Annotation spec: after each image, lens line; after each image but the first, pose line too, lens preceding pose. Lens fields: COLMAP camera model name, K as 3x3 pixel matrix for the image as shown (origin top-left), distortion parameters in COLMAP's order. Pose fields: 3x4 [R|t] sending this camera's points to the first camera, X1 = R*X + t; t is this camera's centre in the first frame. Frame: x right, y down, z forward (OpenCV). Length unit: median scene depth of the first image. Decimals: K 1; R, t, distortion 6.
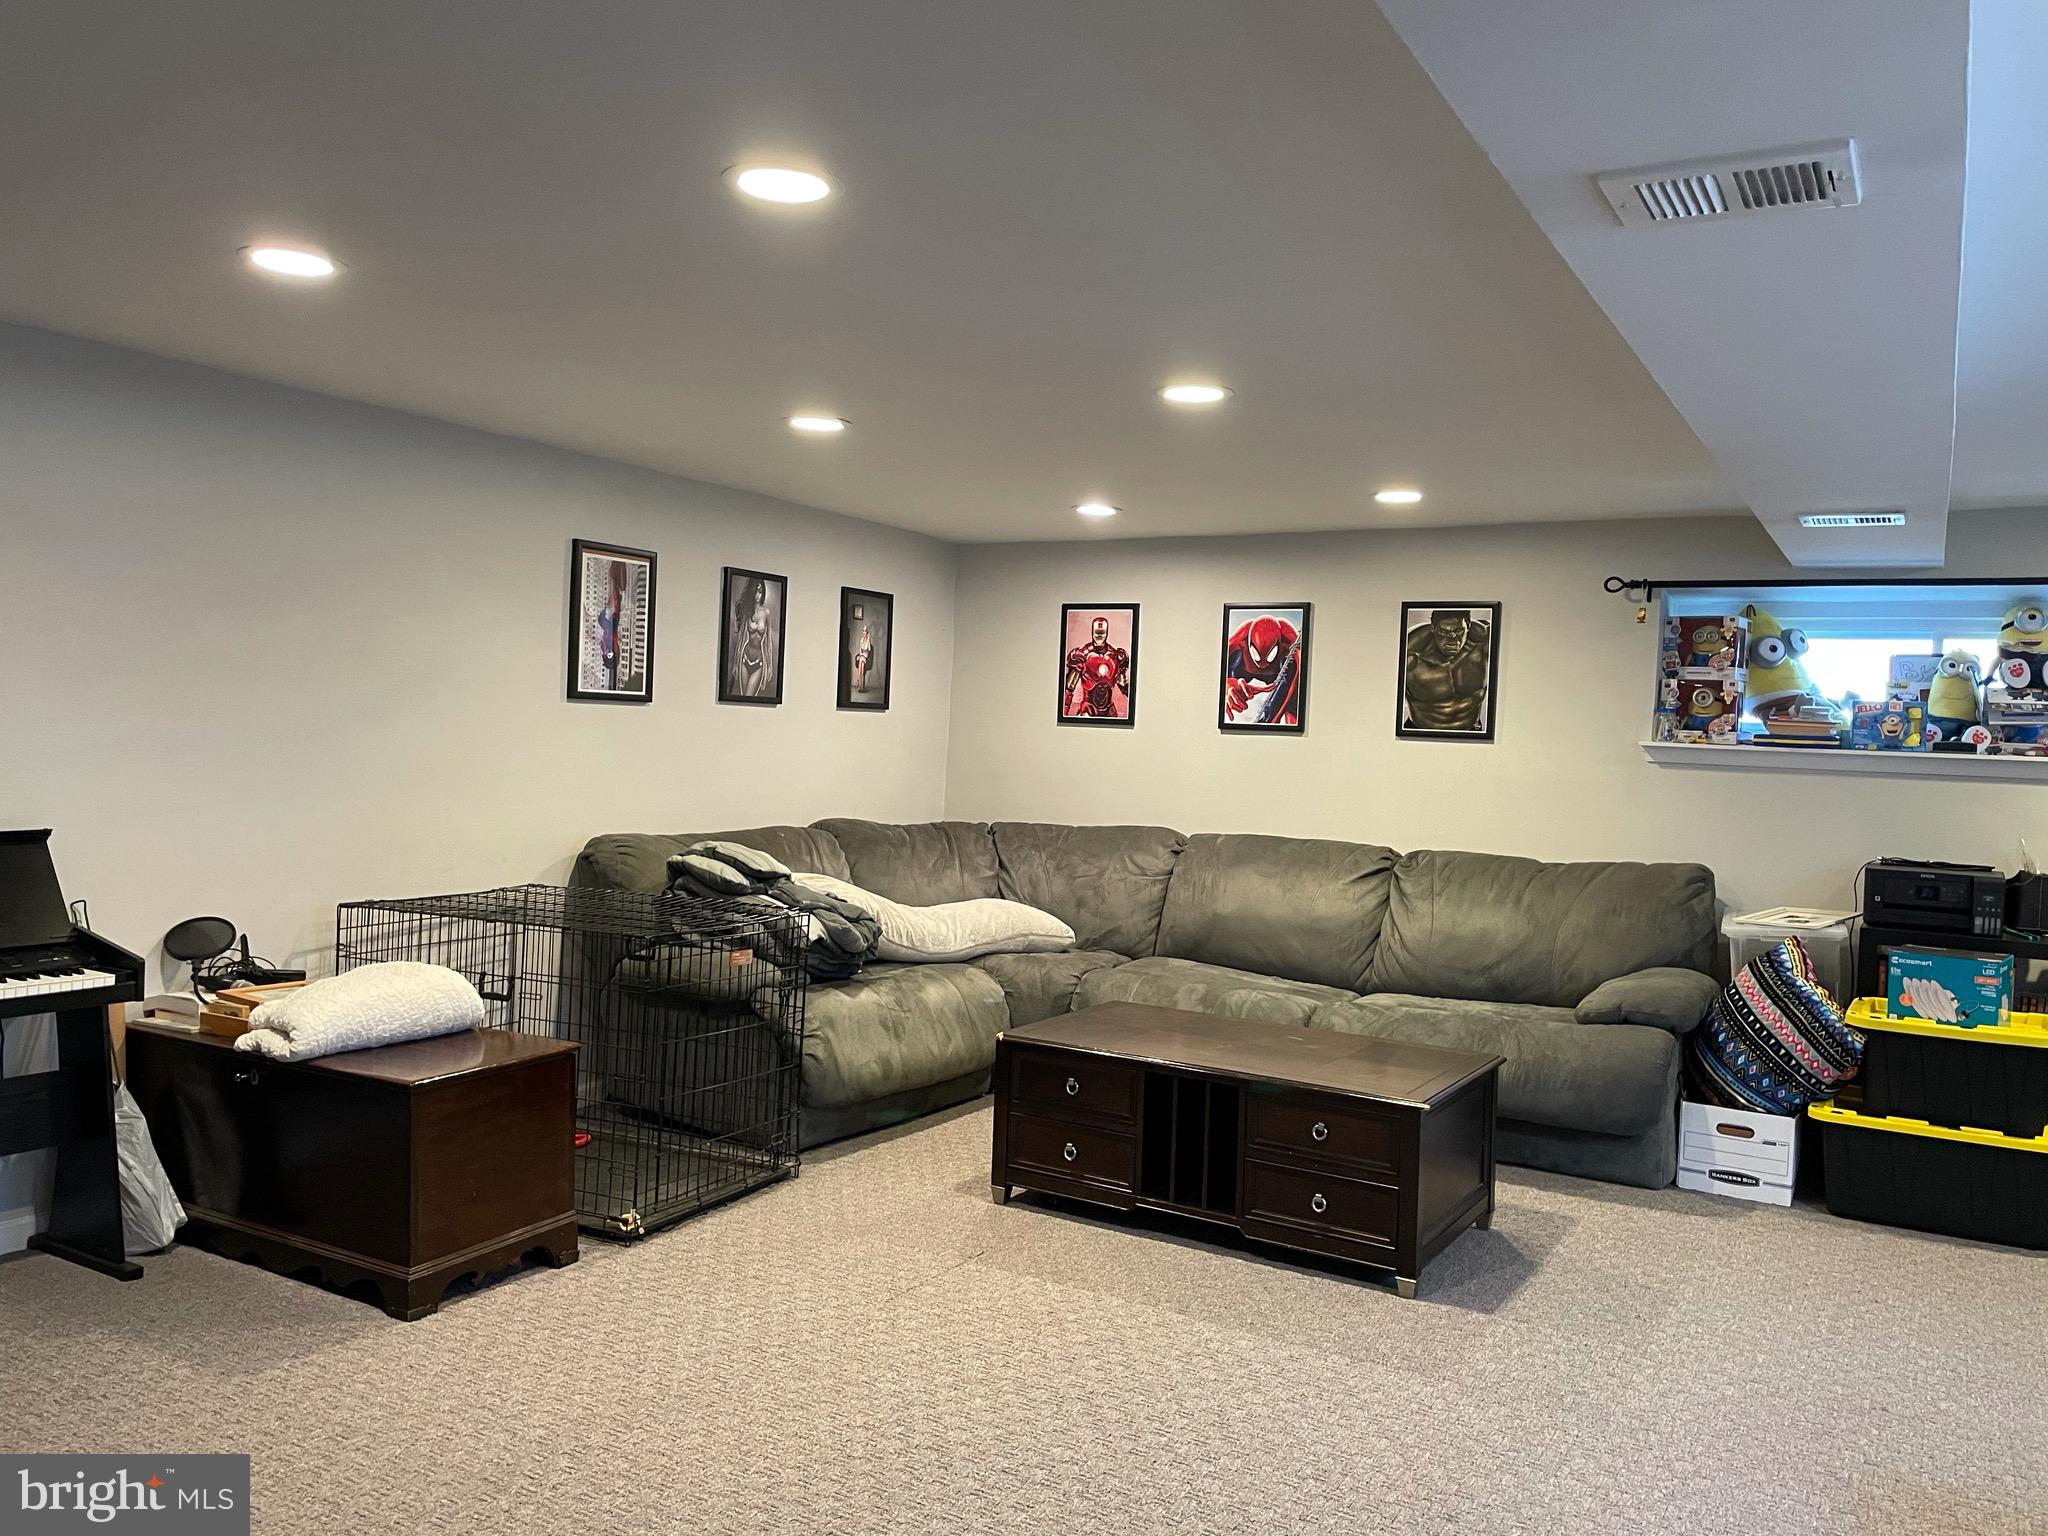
lens RADIAL K [[1522.4, 0, 1024.0], [0, 1522.4, 768.0], [0, 0, 1]] dist [0.090865, -0.134023]
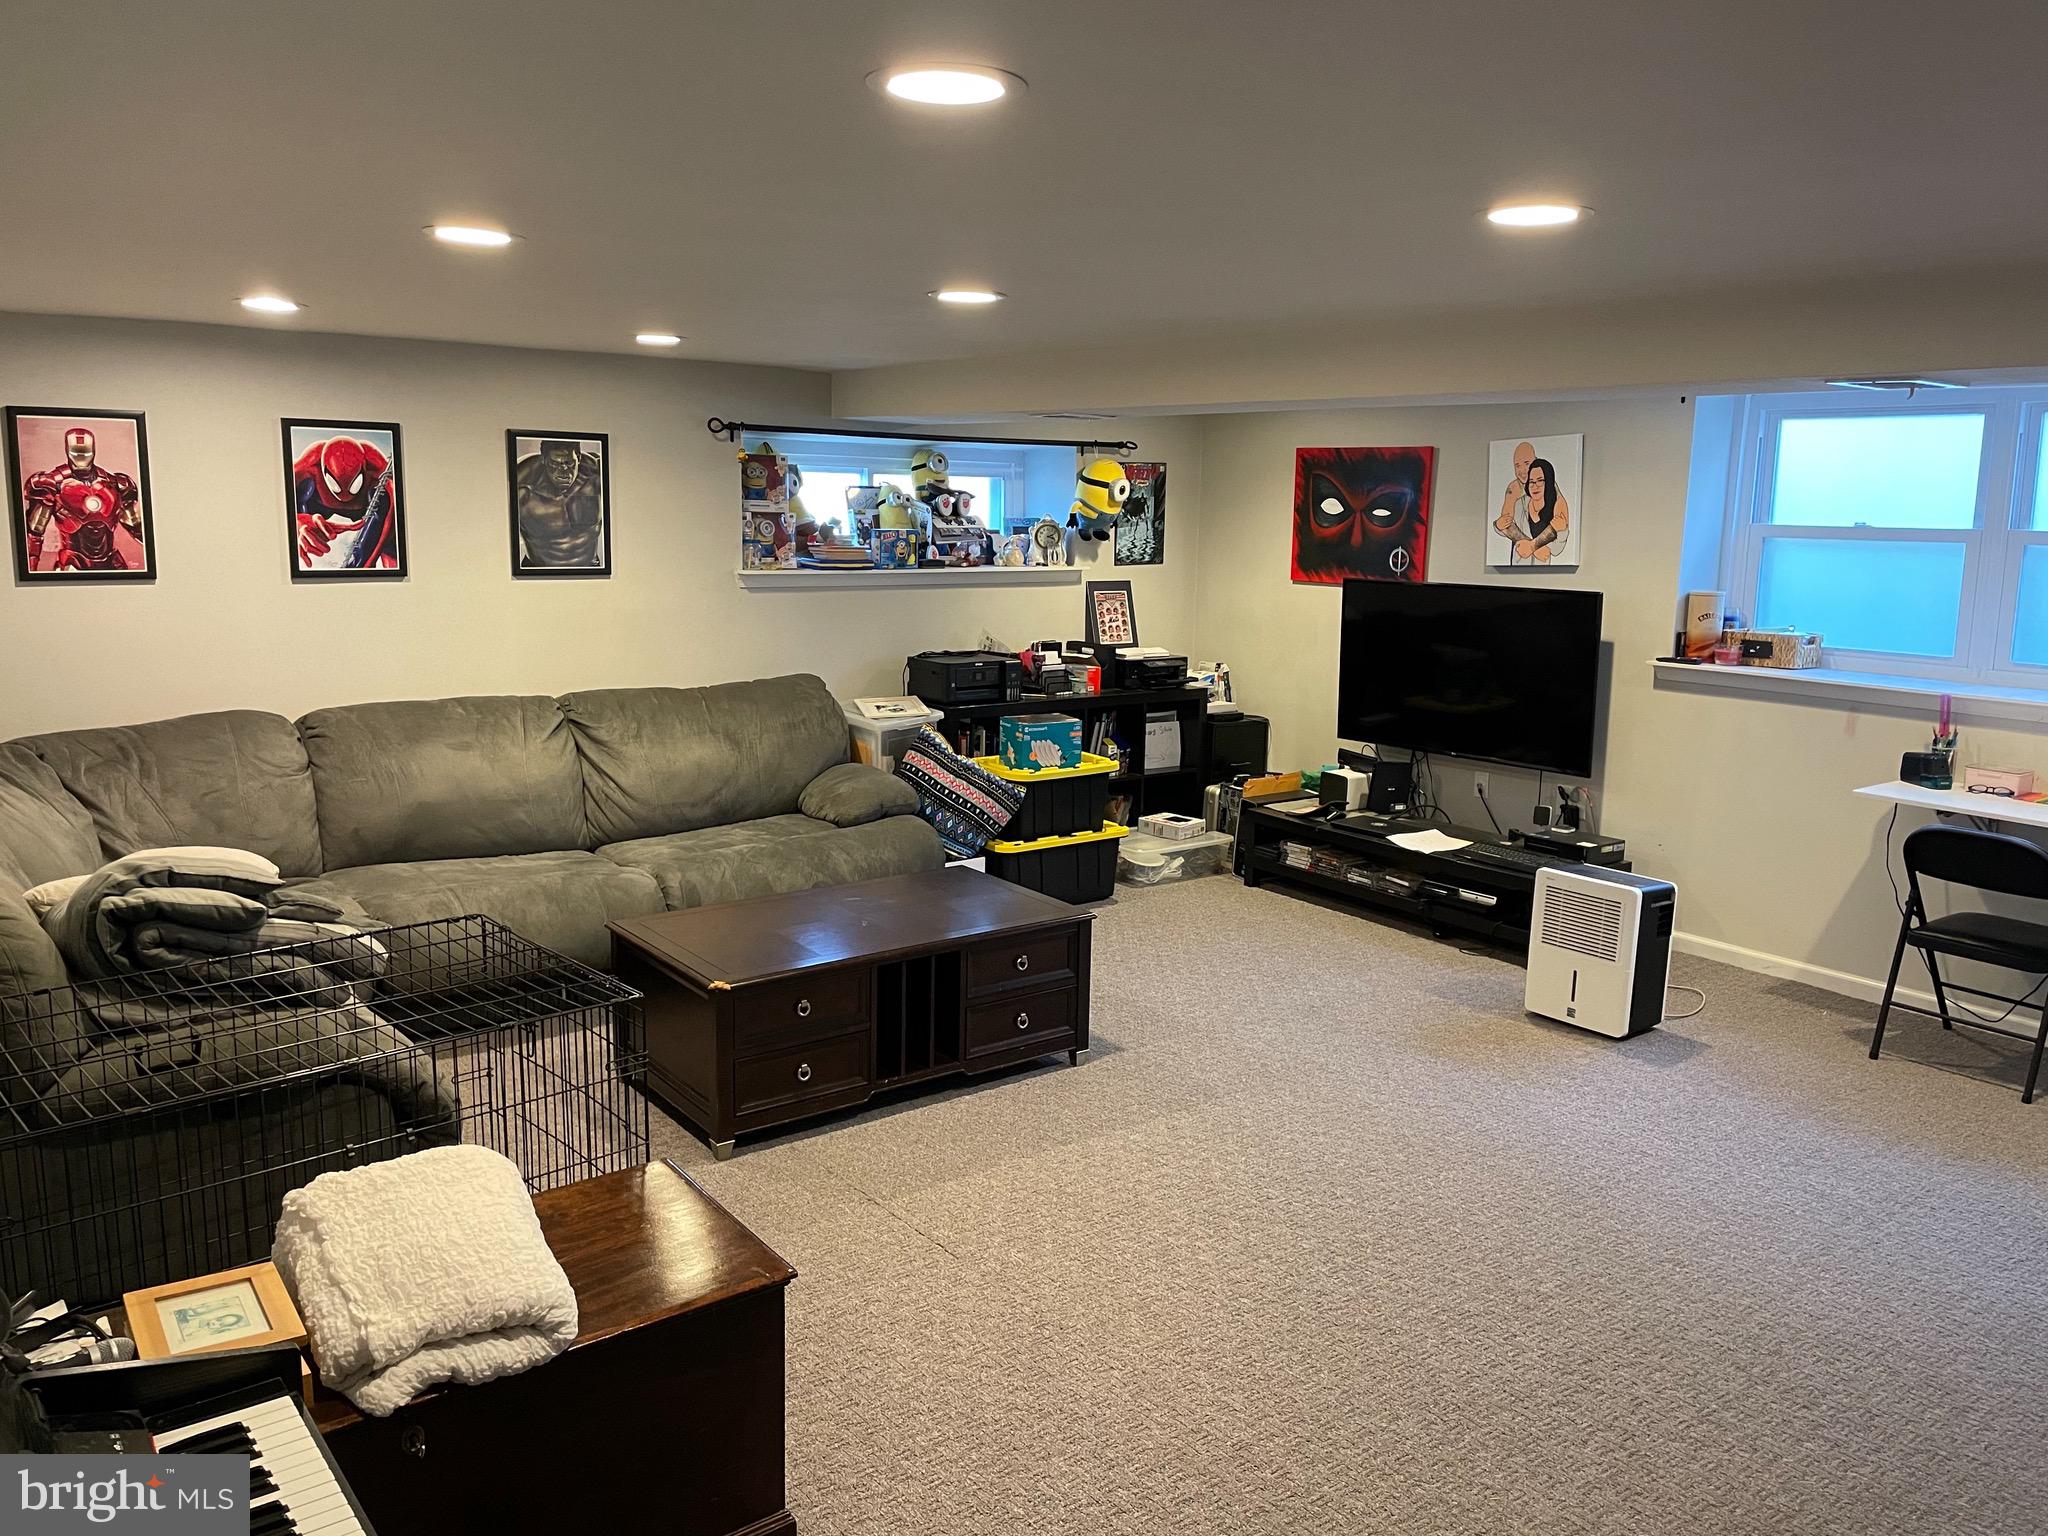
lens RADIAL K [[1522.4, 0, 1024.0], [0, 1522.4, 768.0], [0, 0, 1]] dist [0.090865, -0.134023]
pose [[0.385146, -0.190576, 0.902964, -0.491796], [0.024228, 0.980196, 0.196542, -0.080370], [-0.922538, -0.053820, 0.382136, 0.338098]]
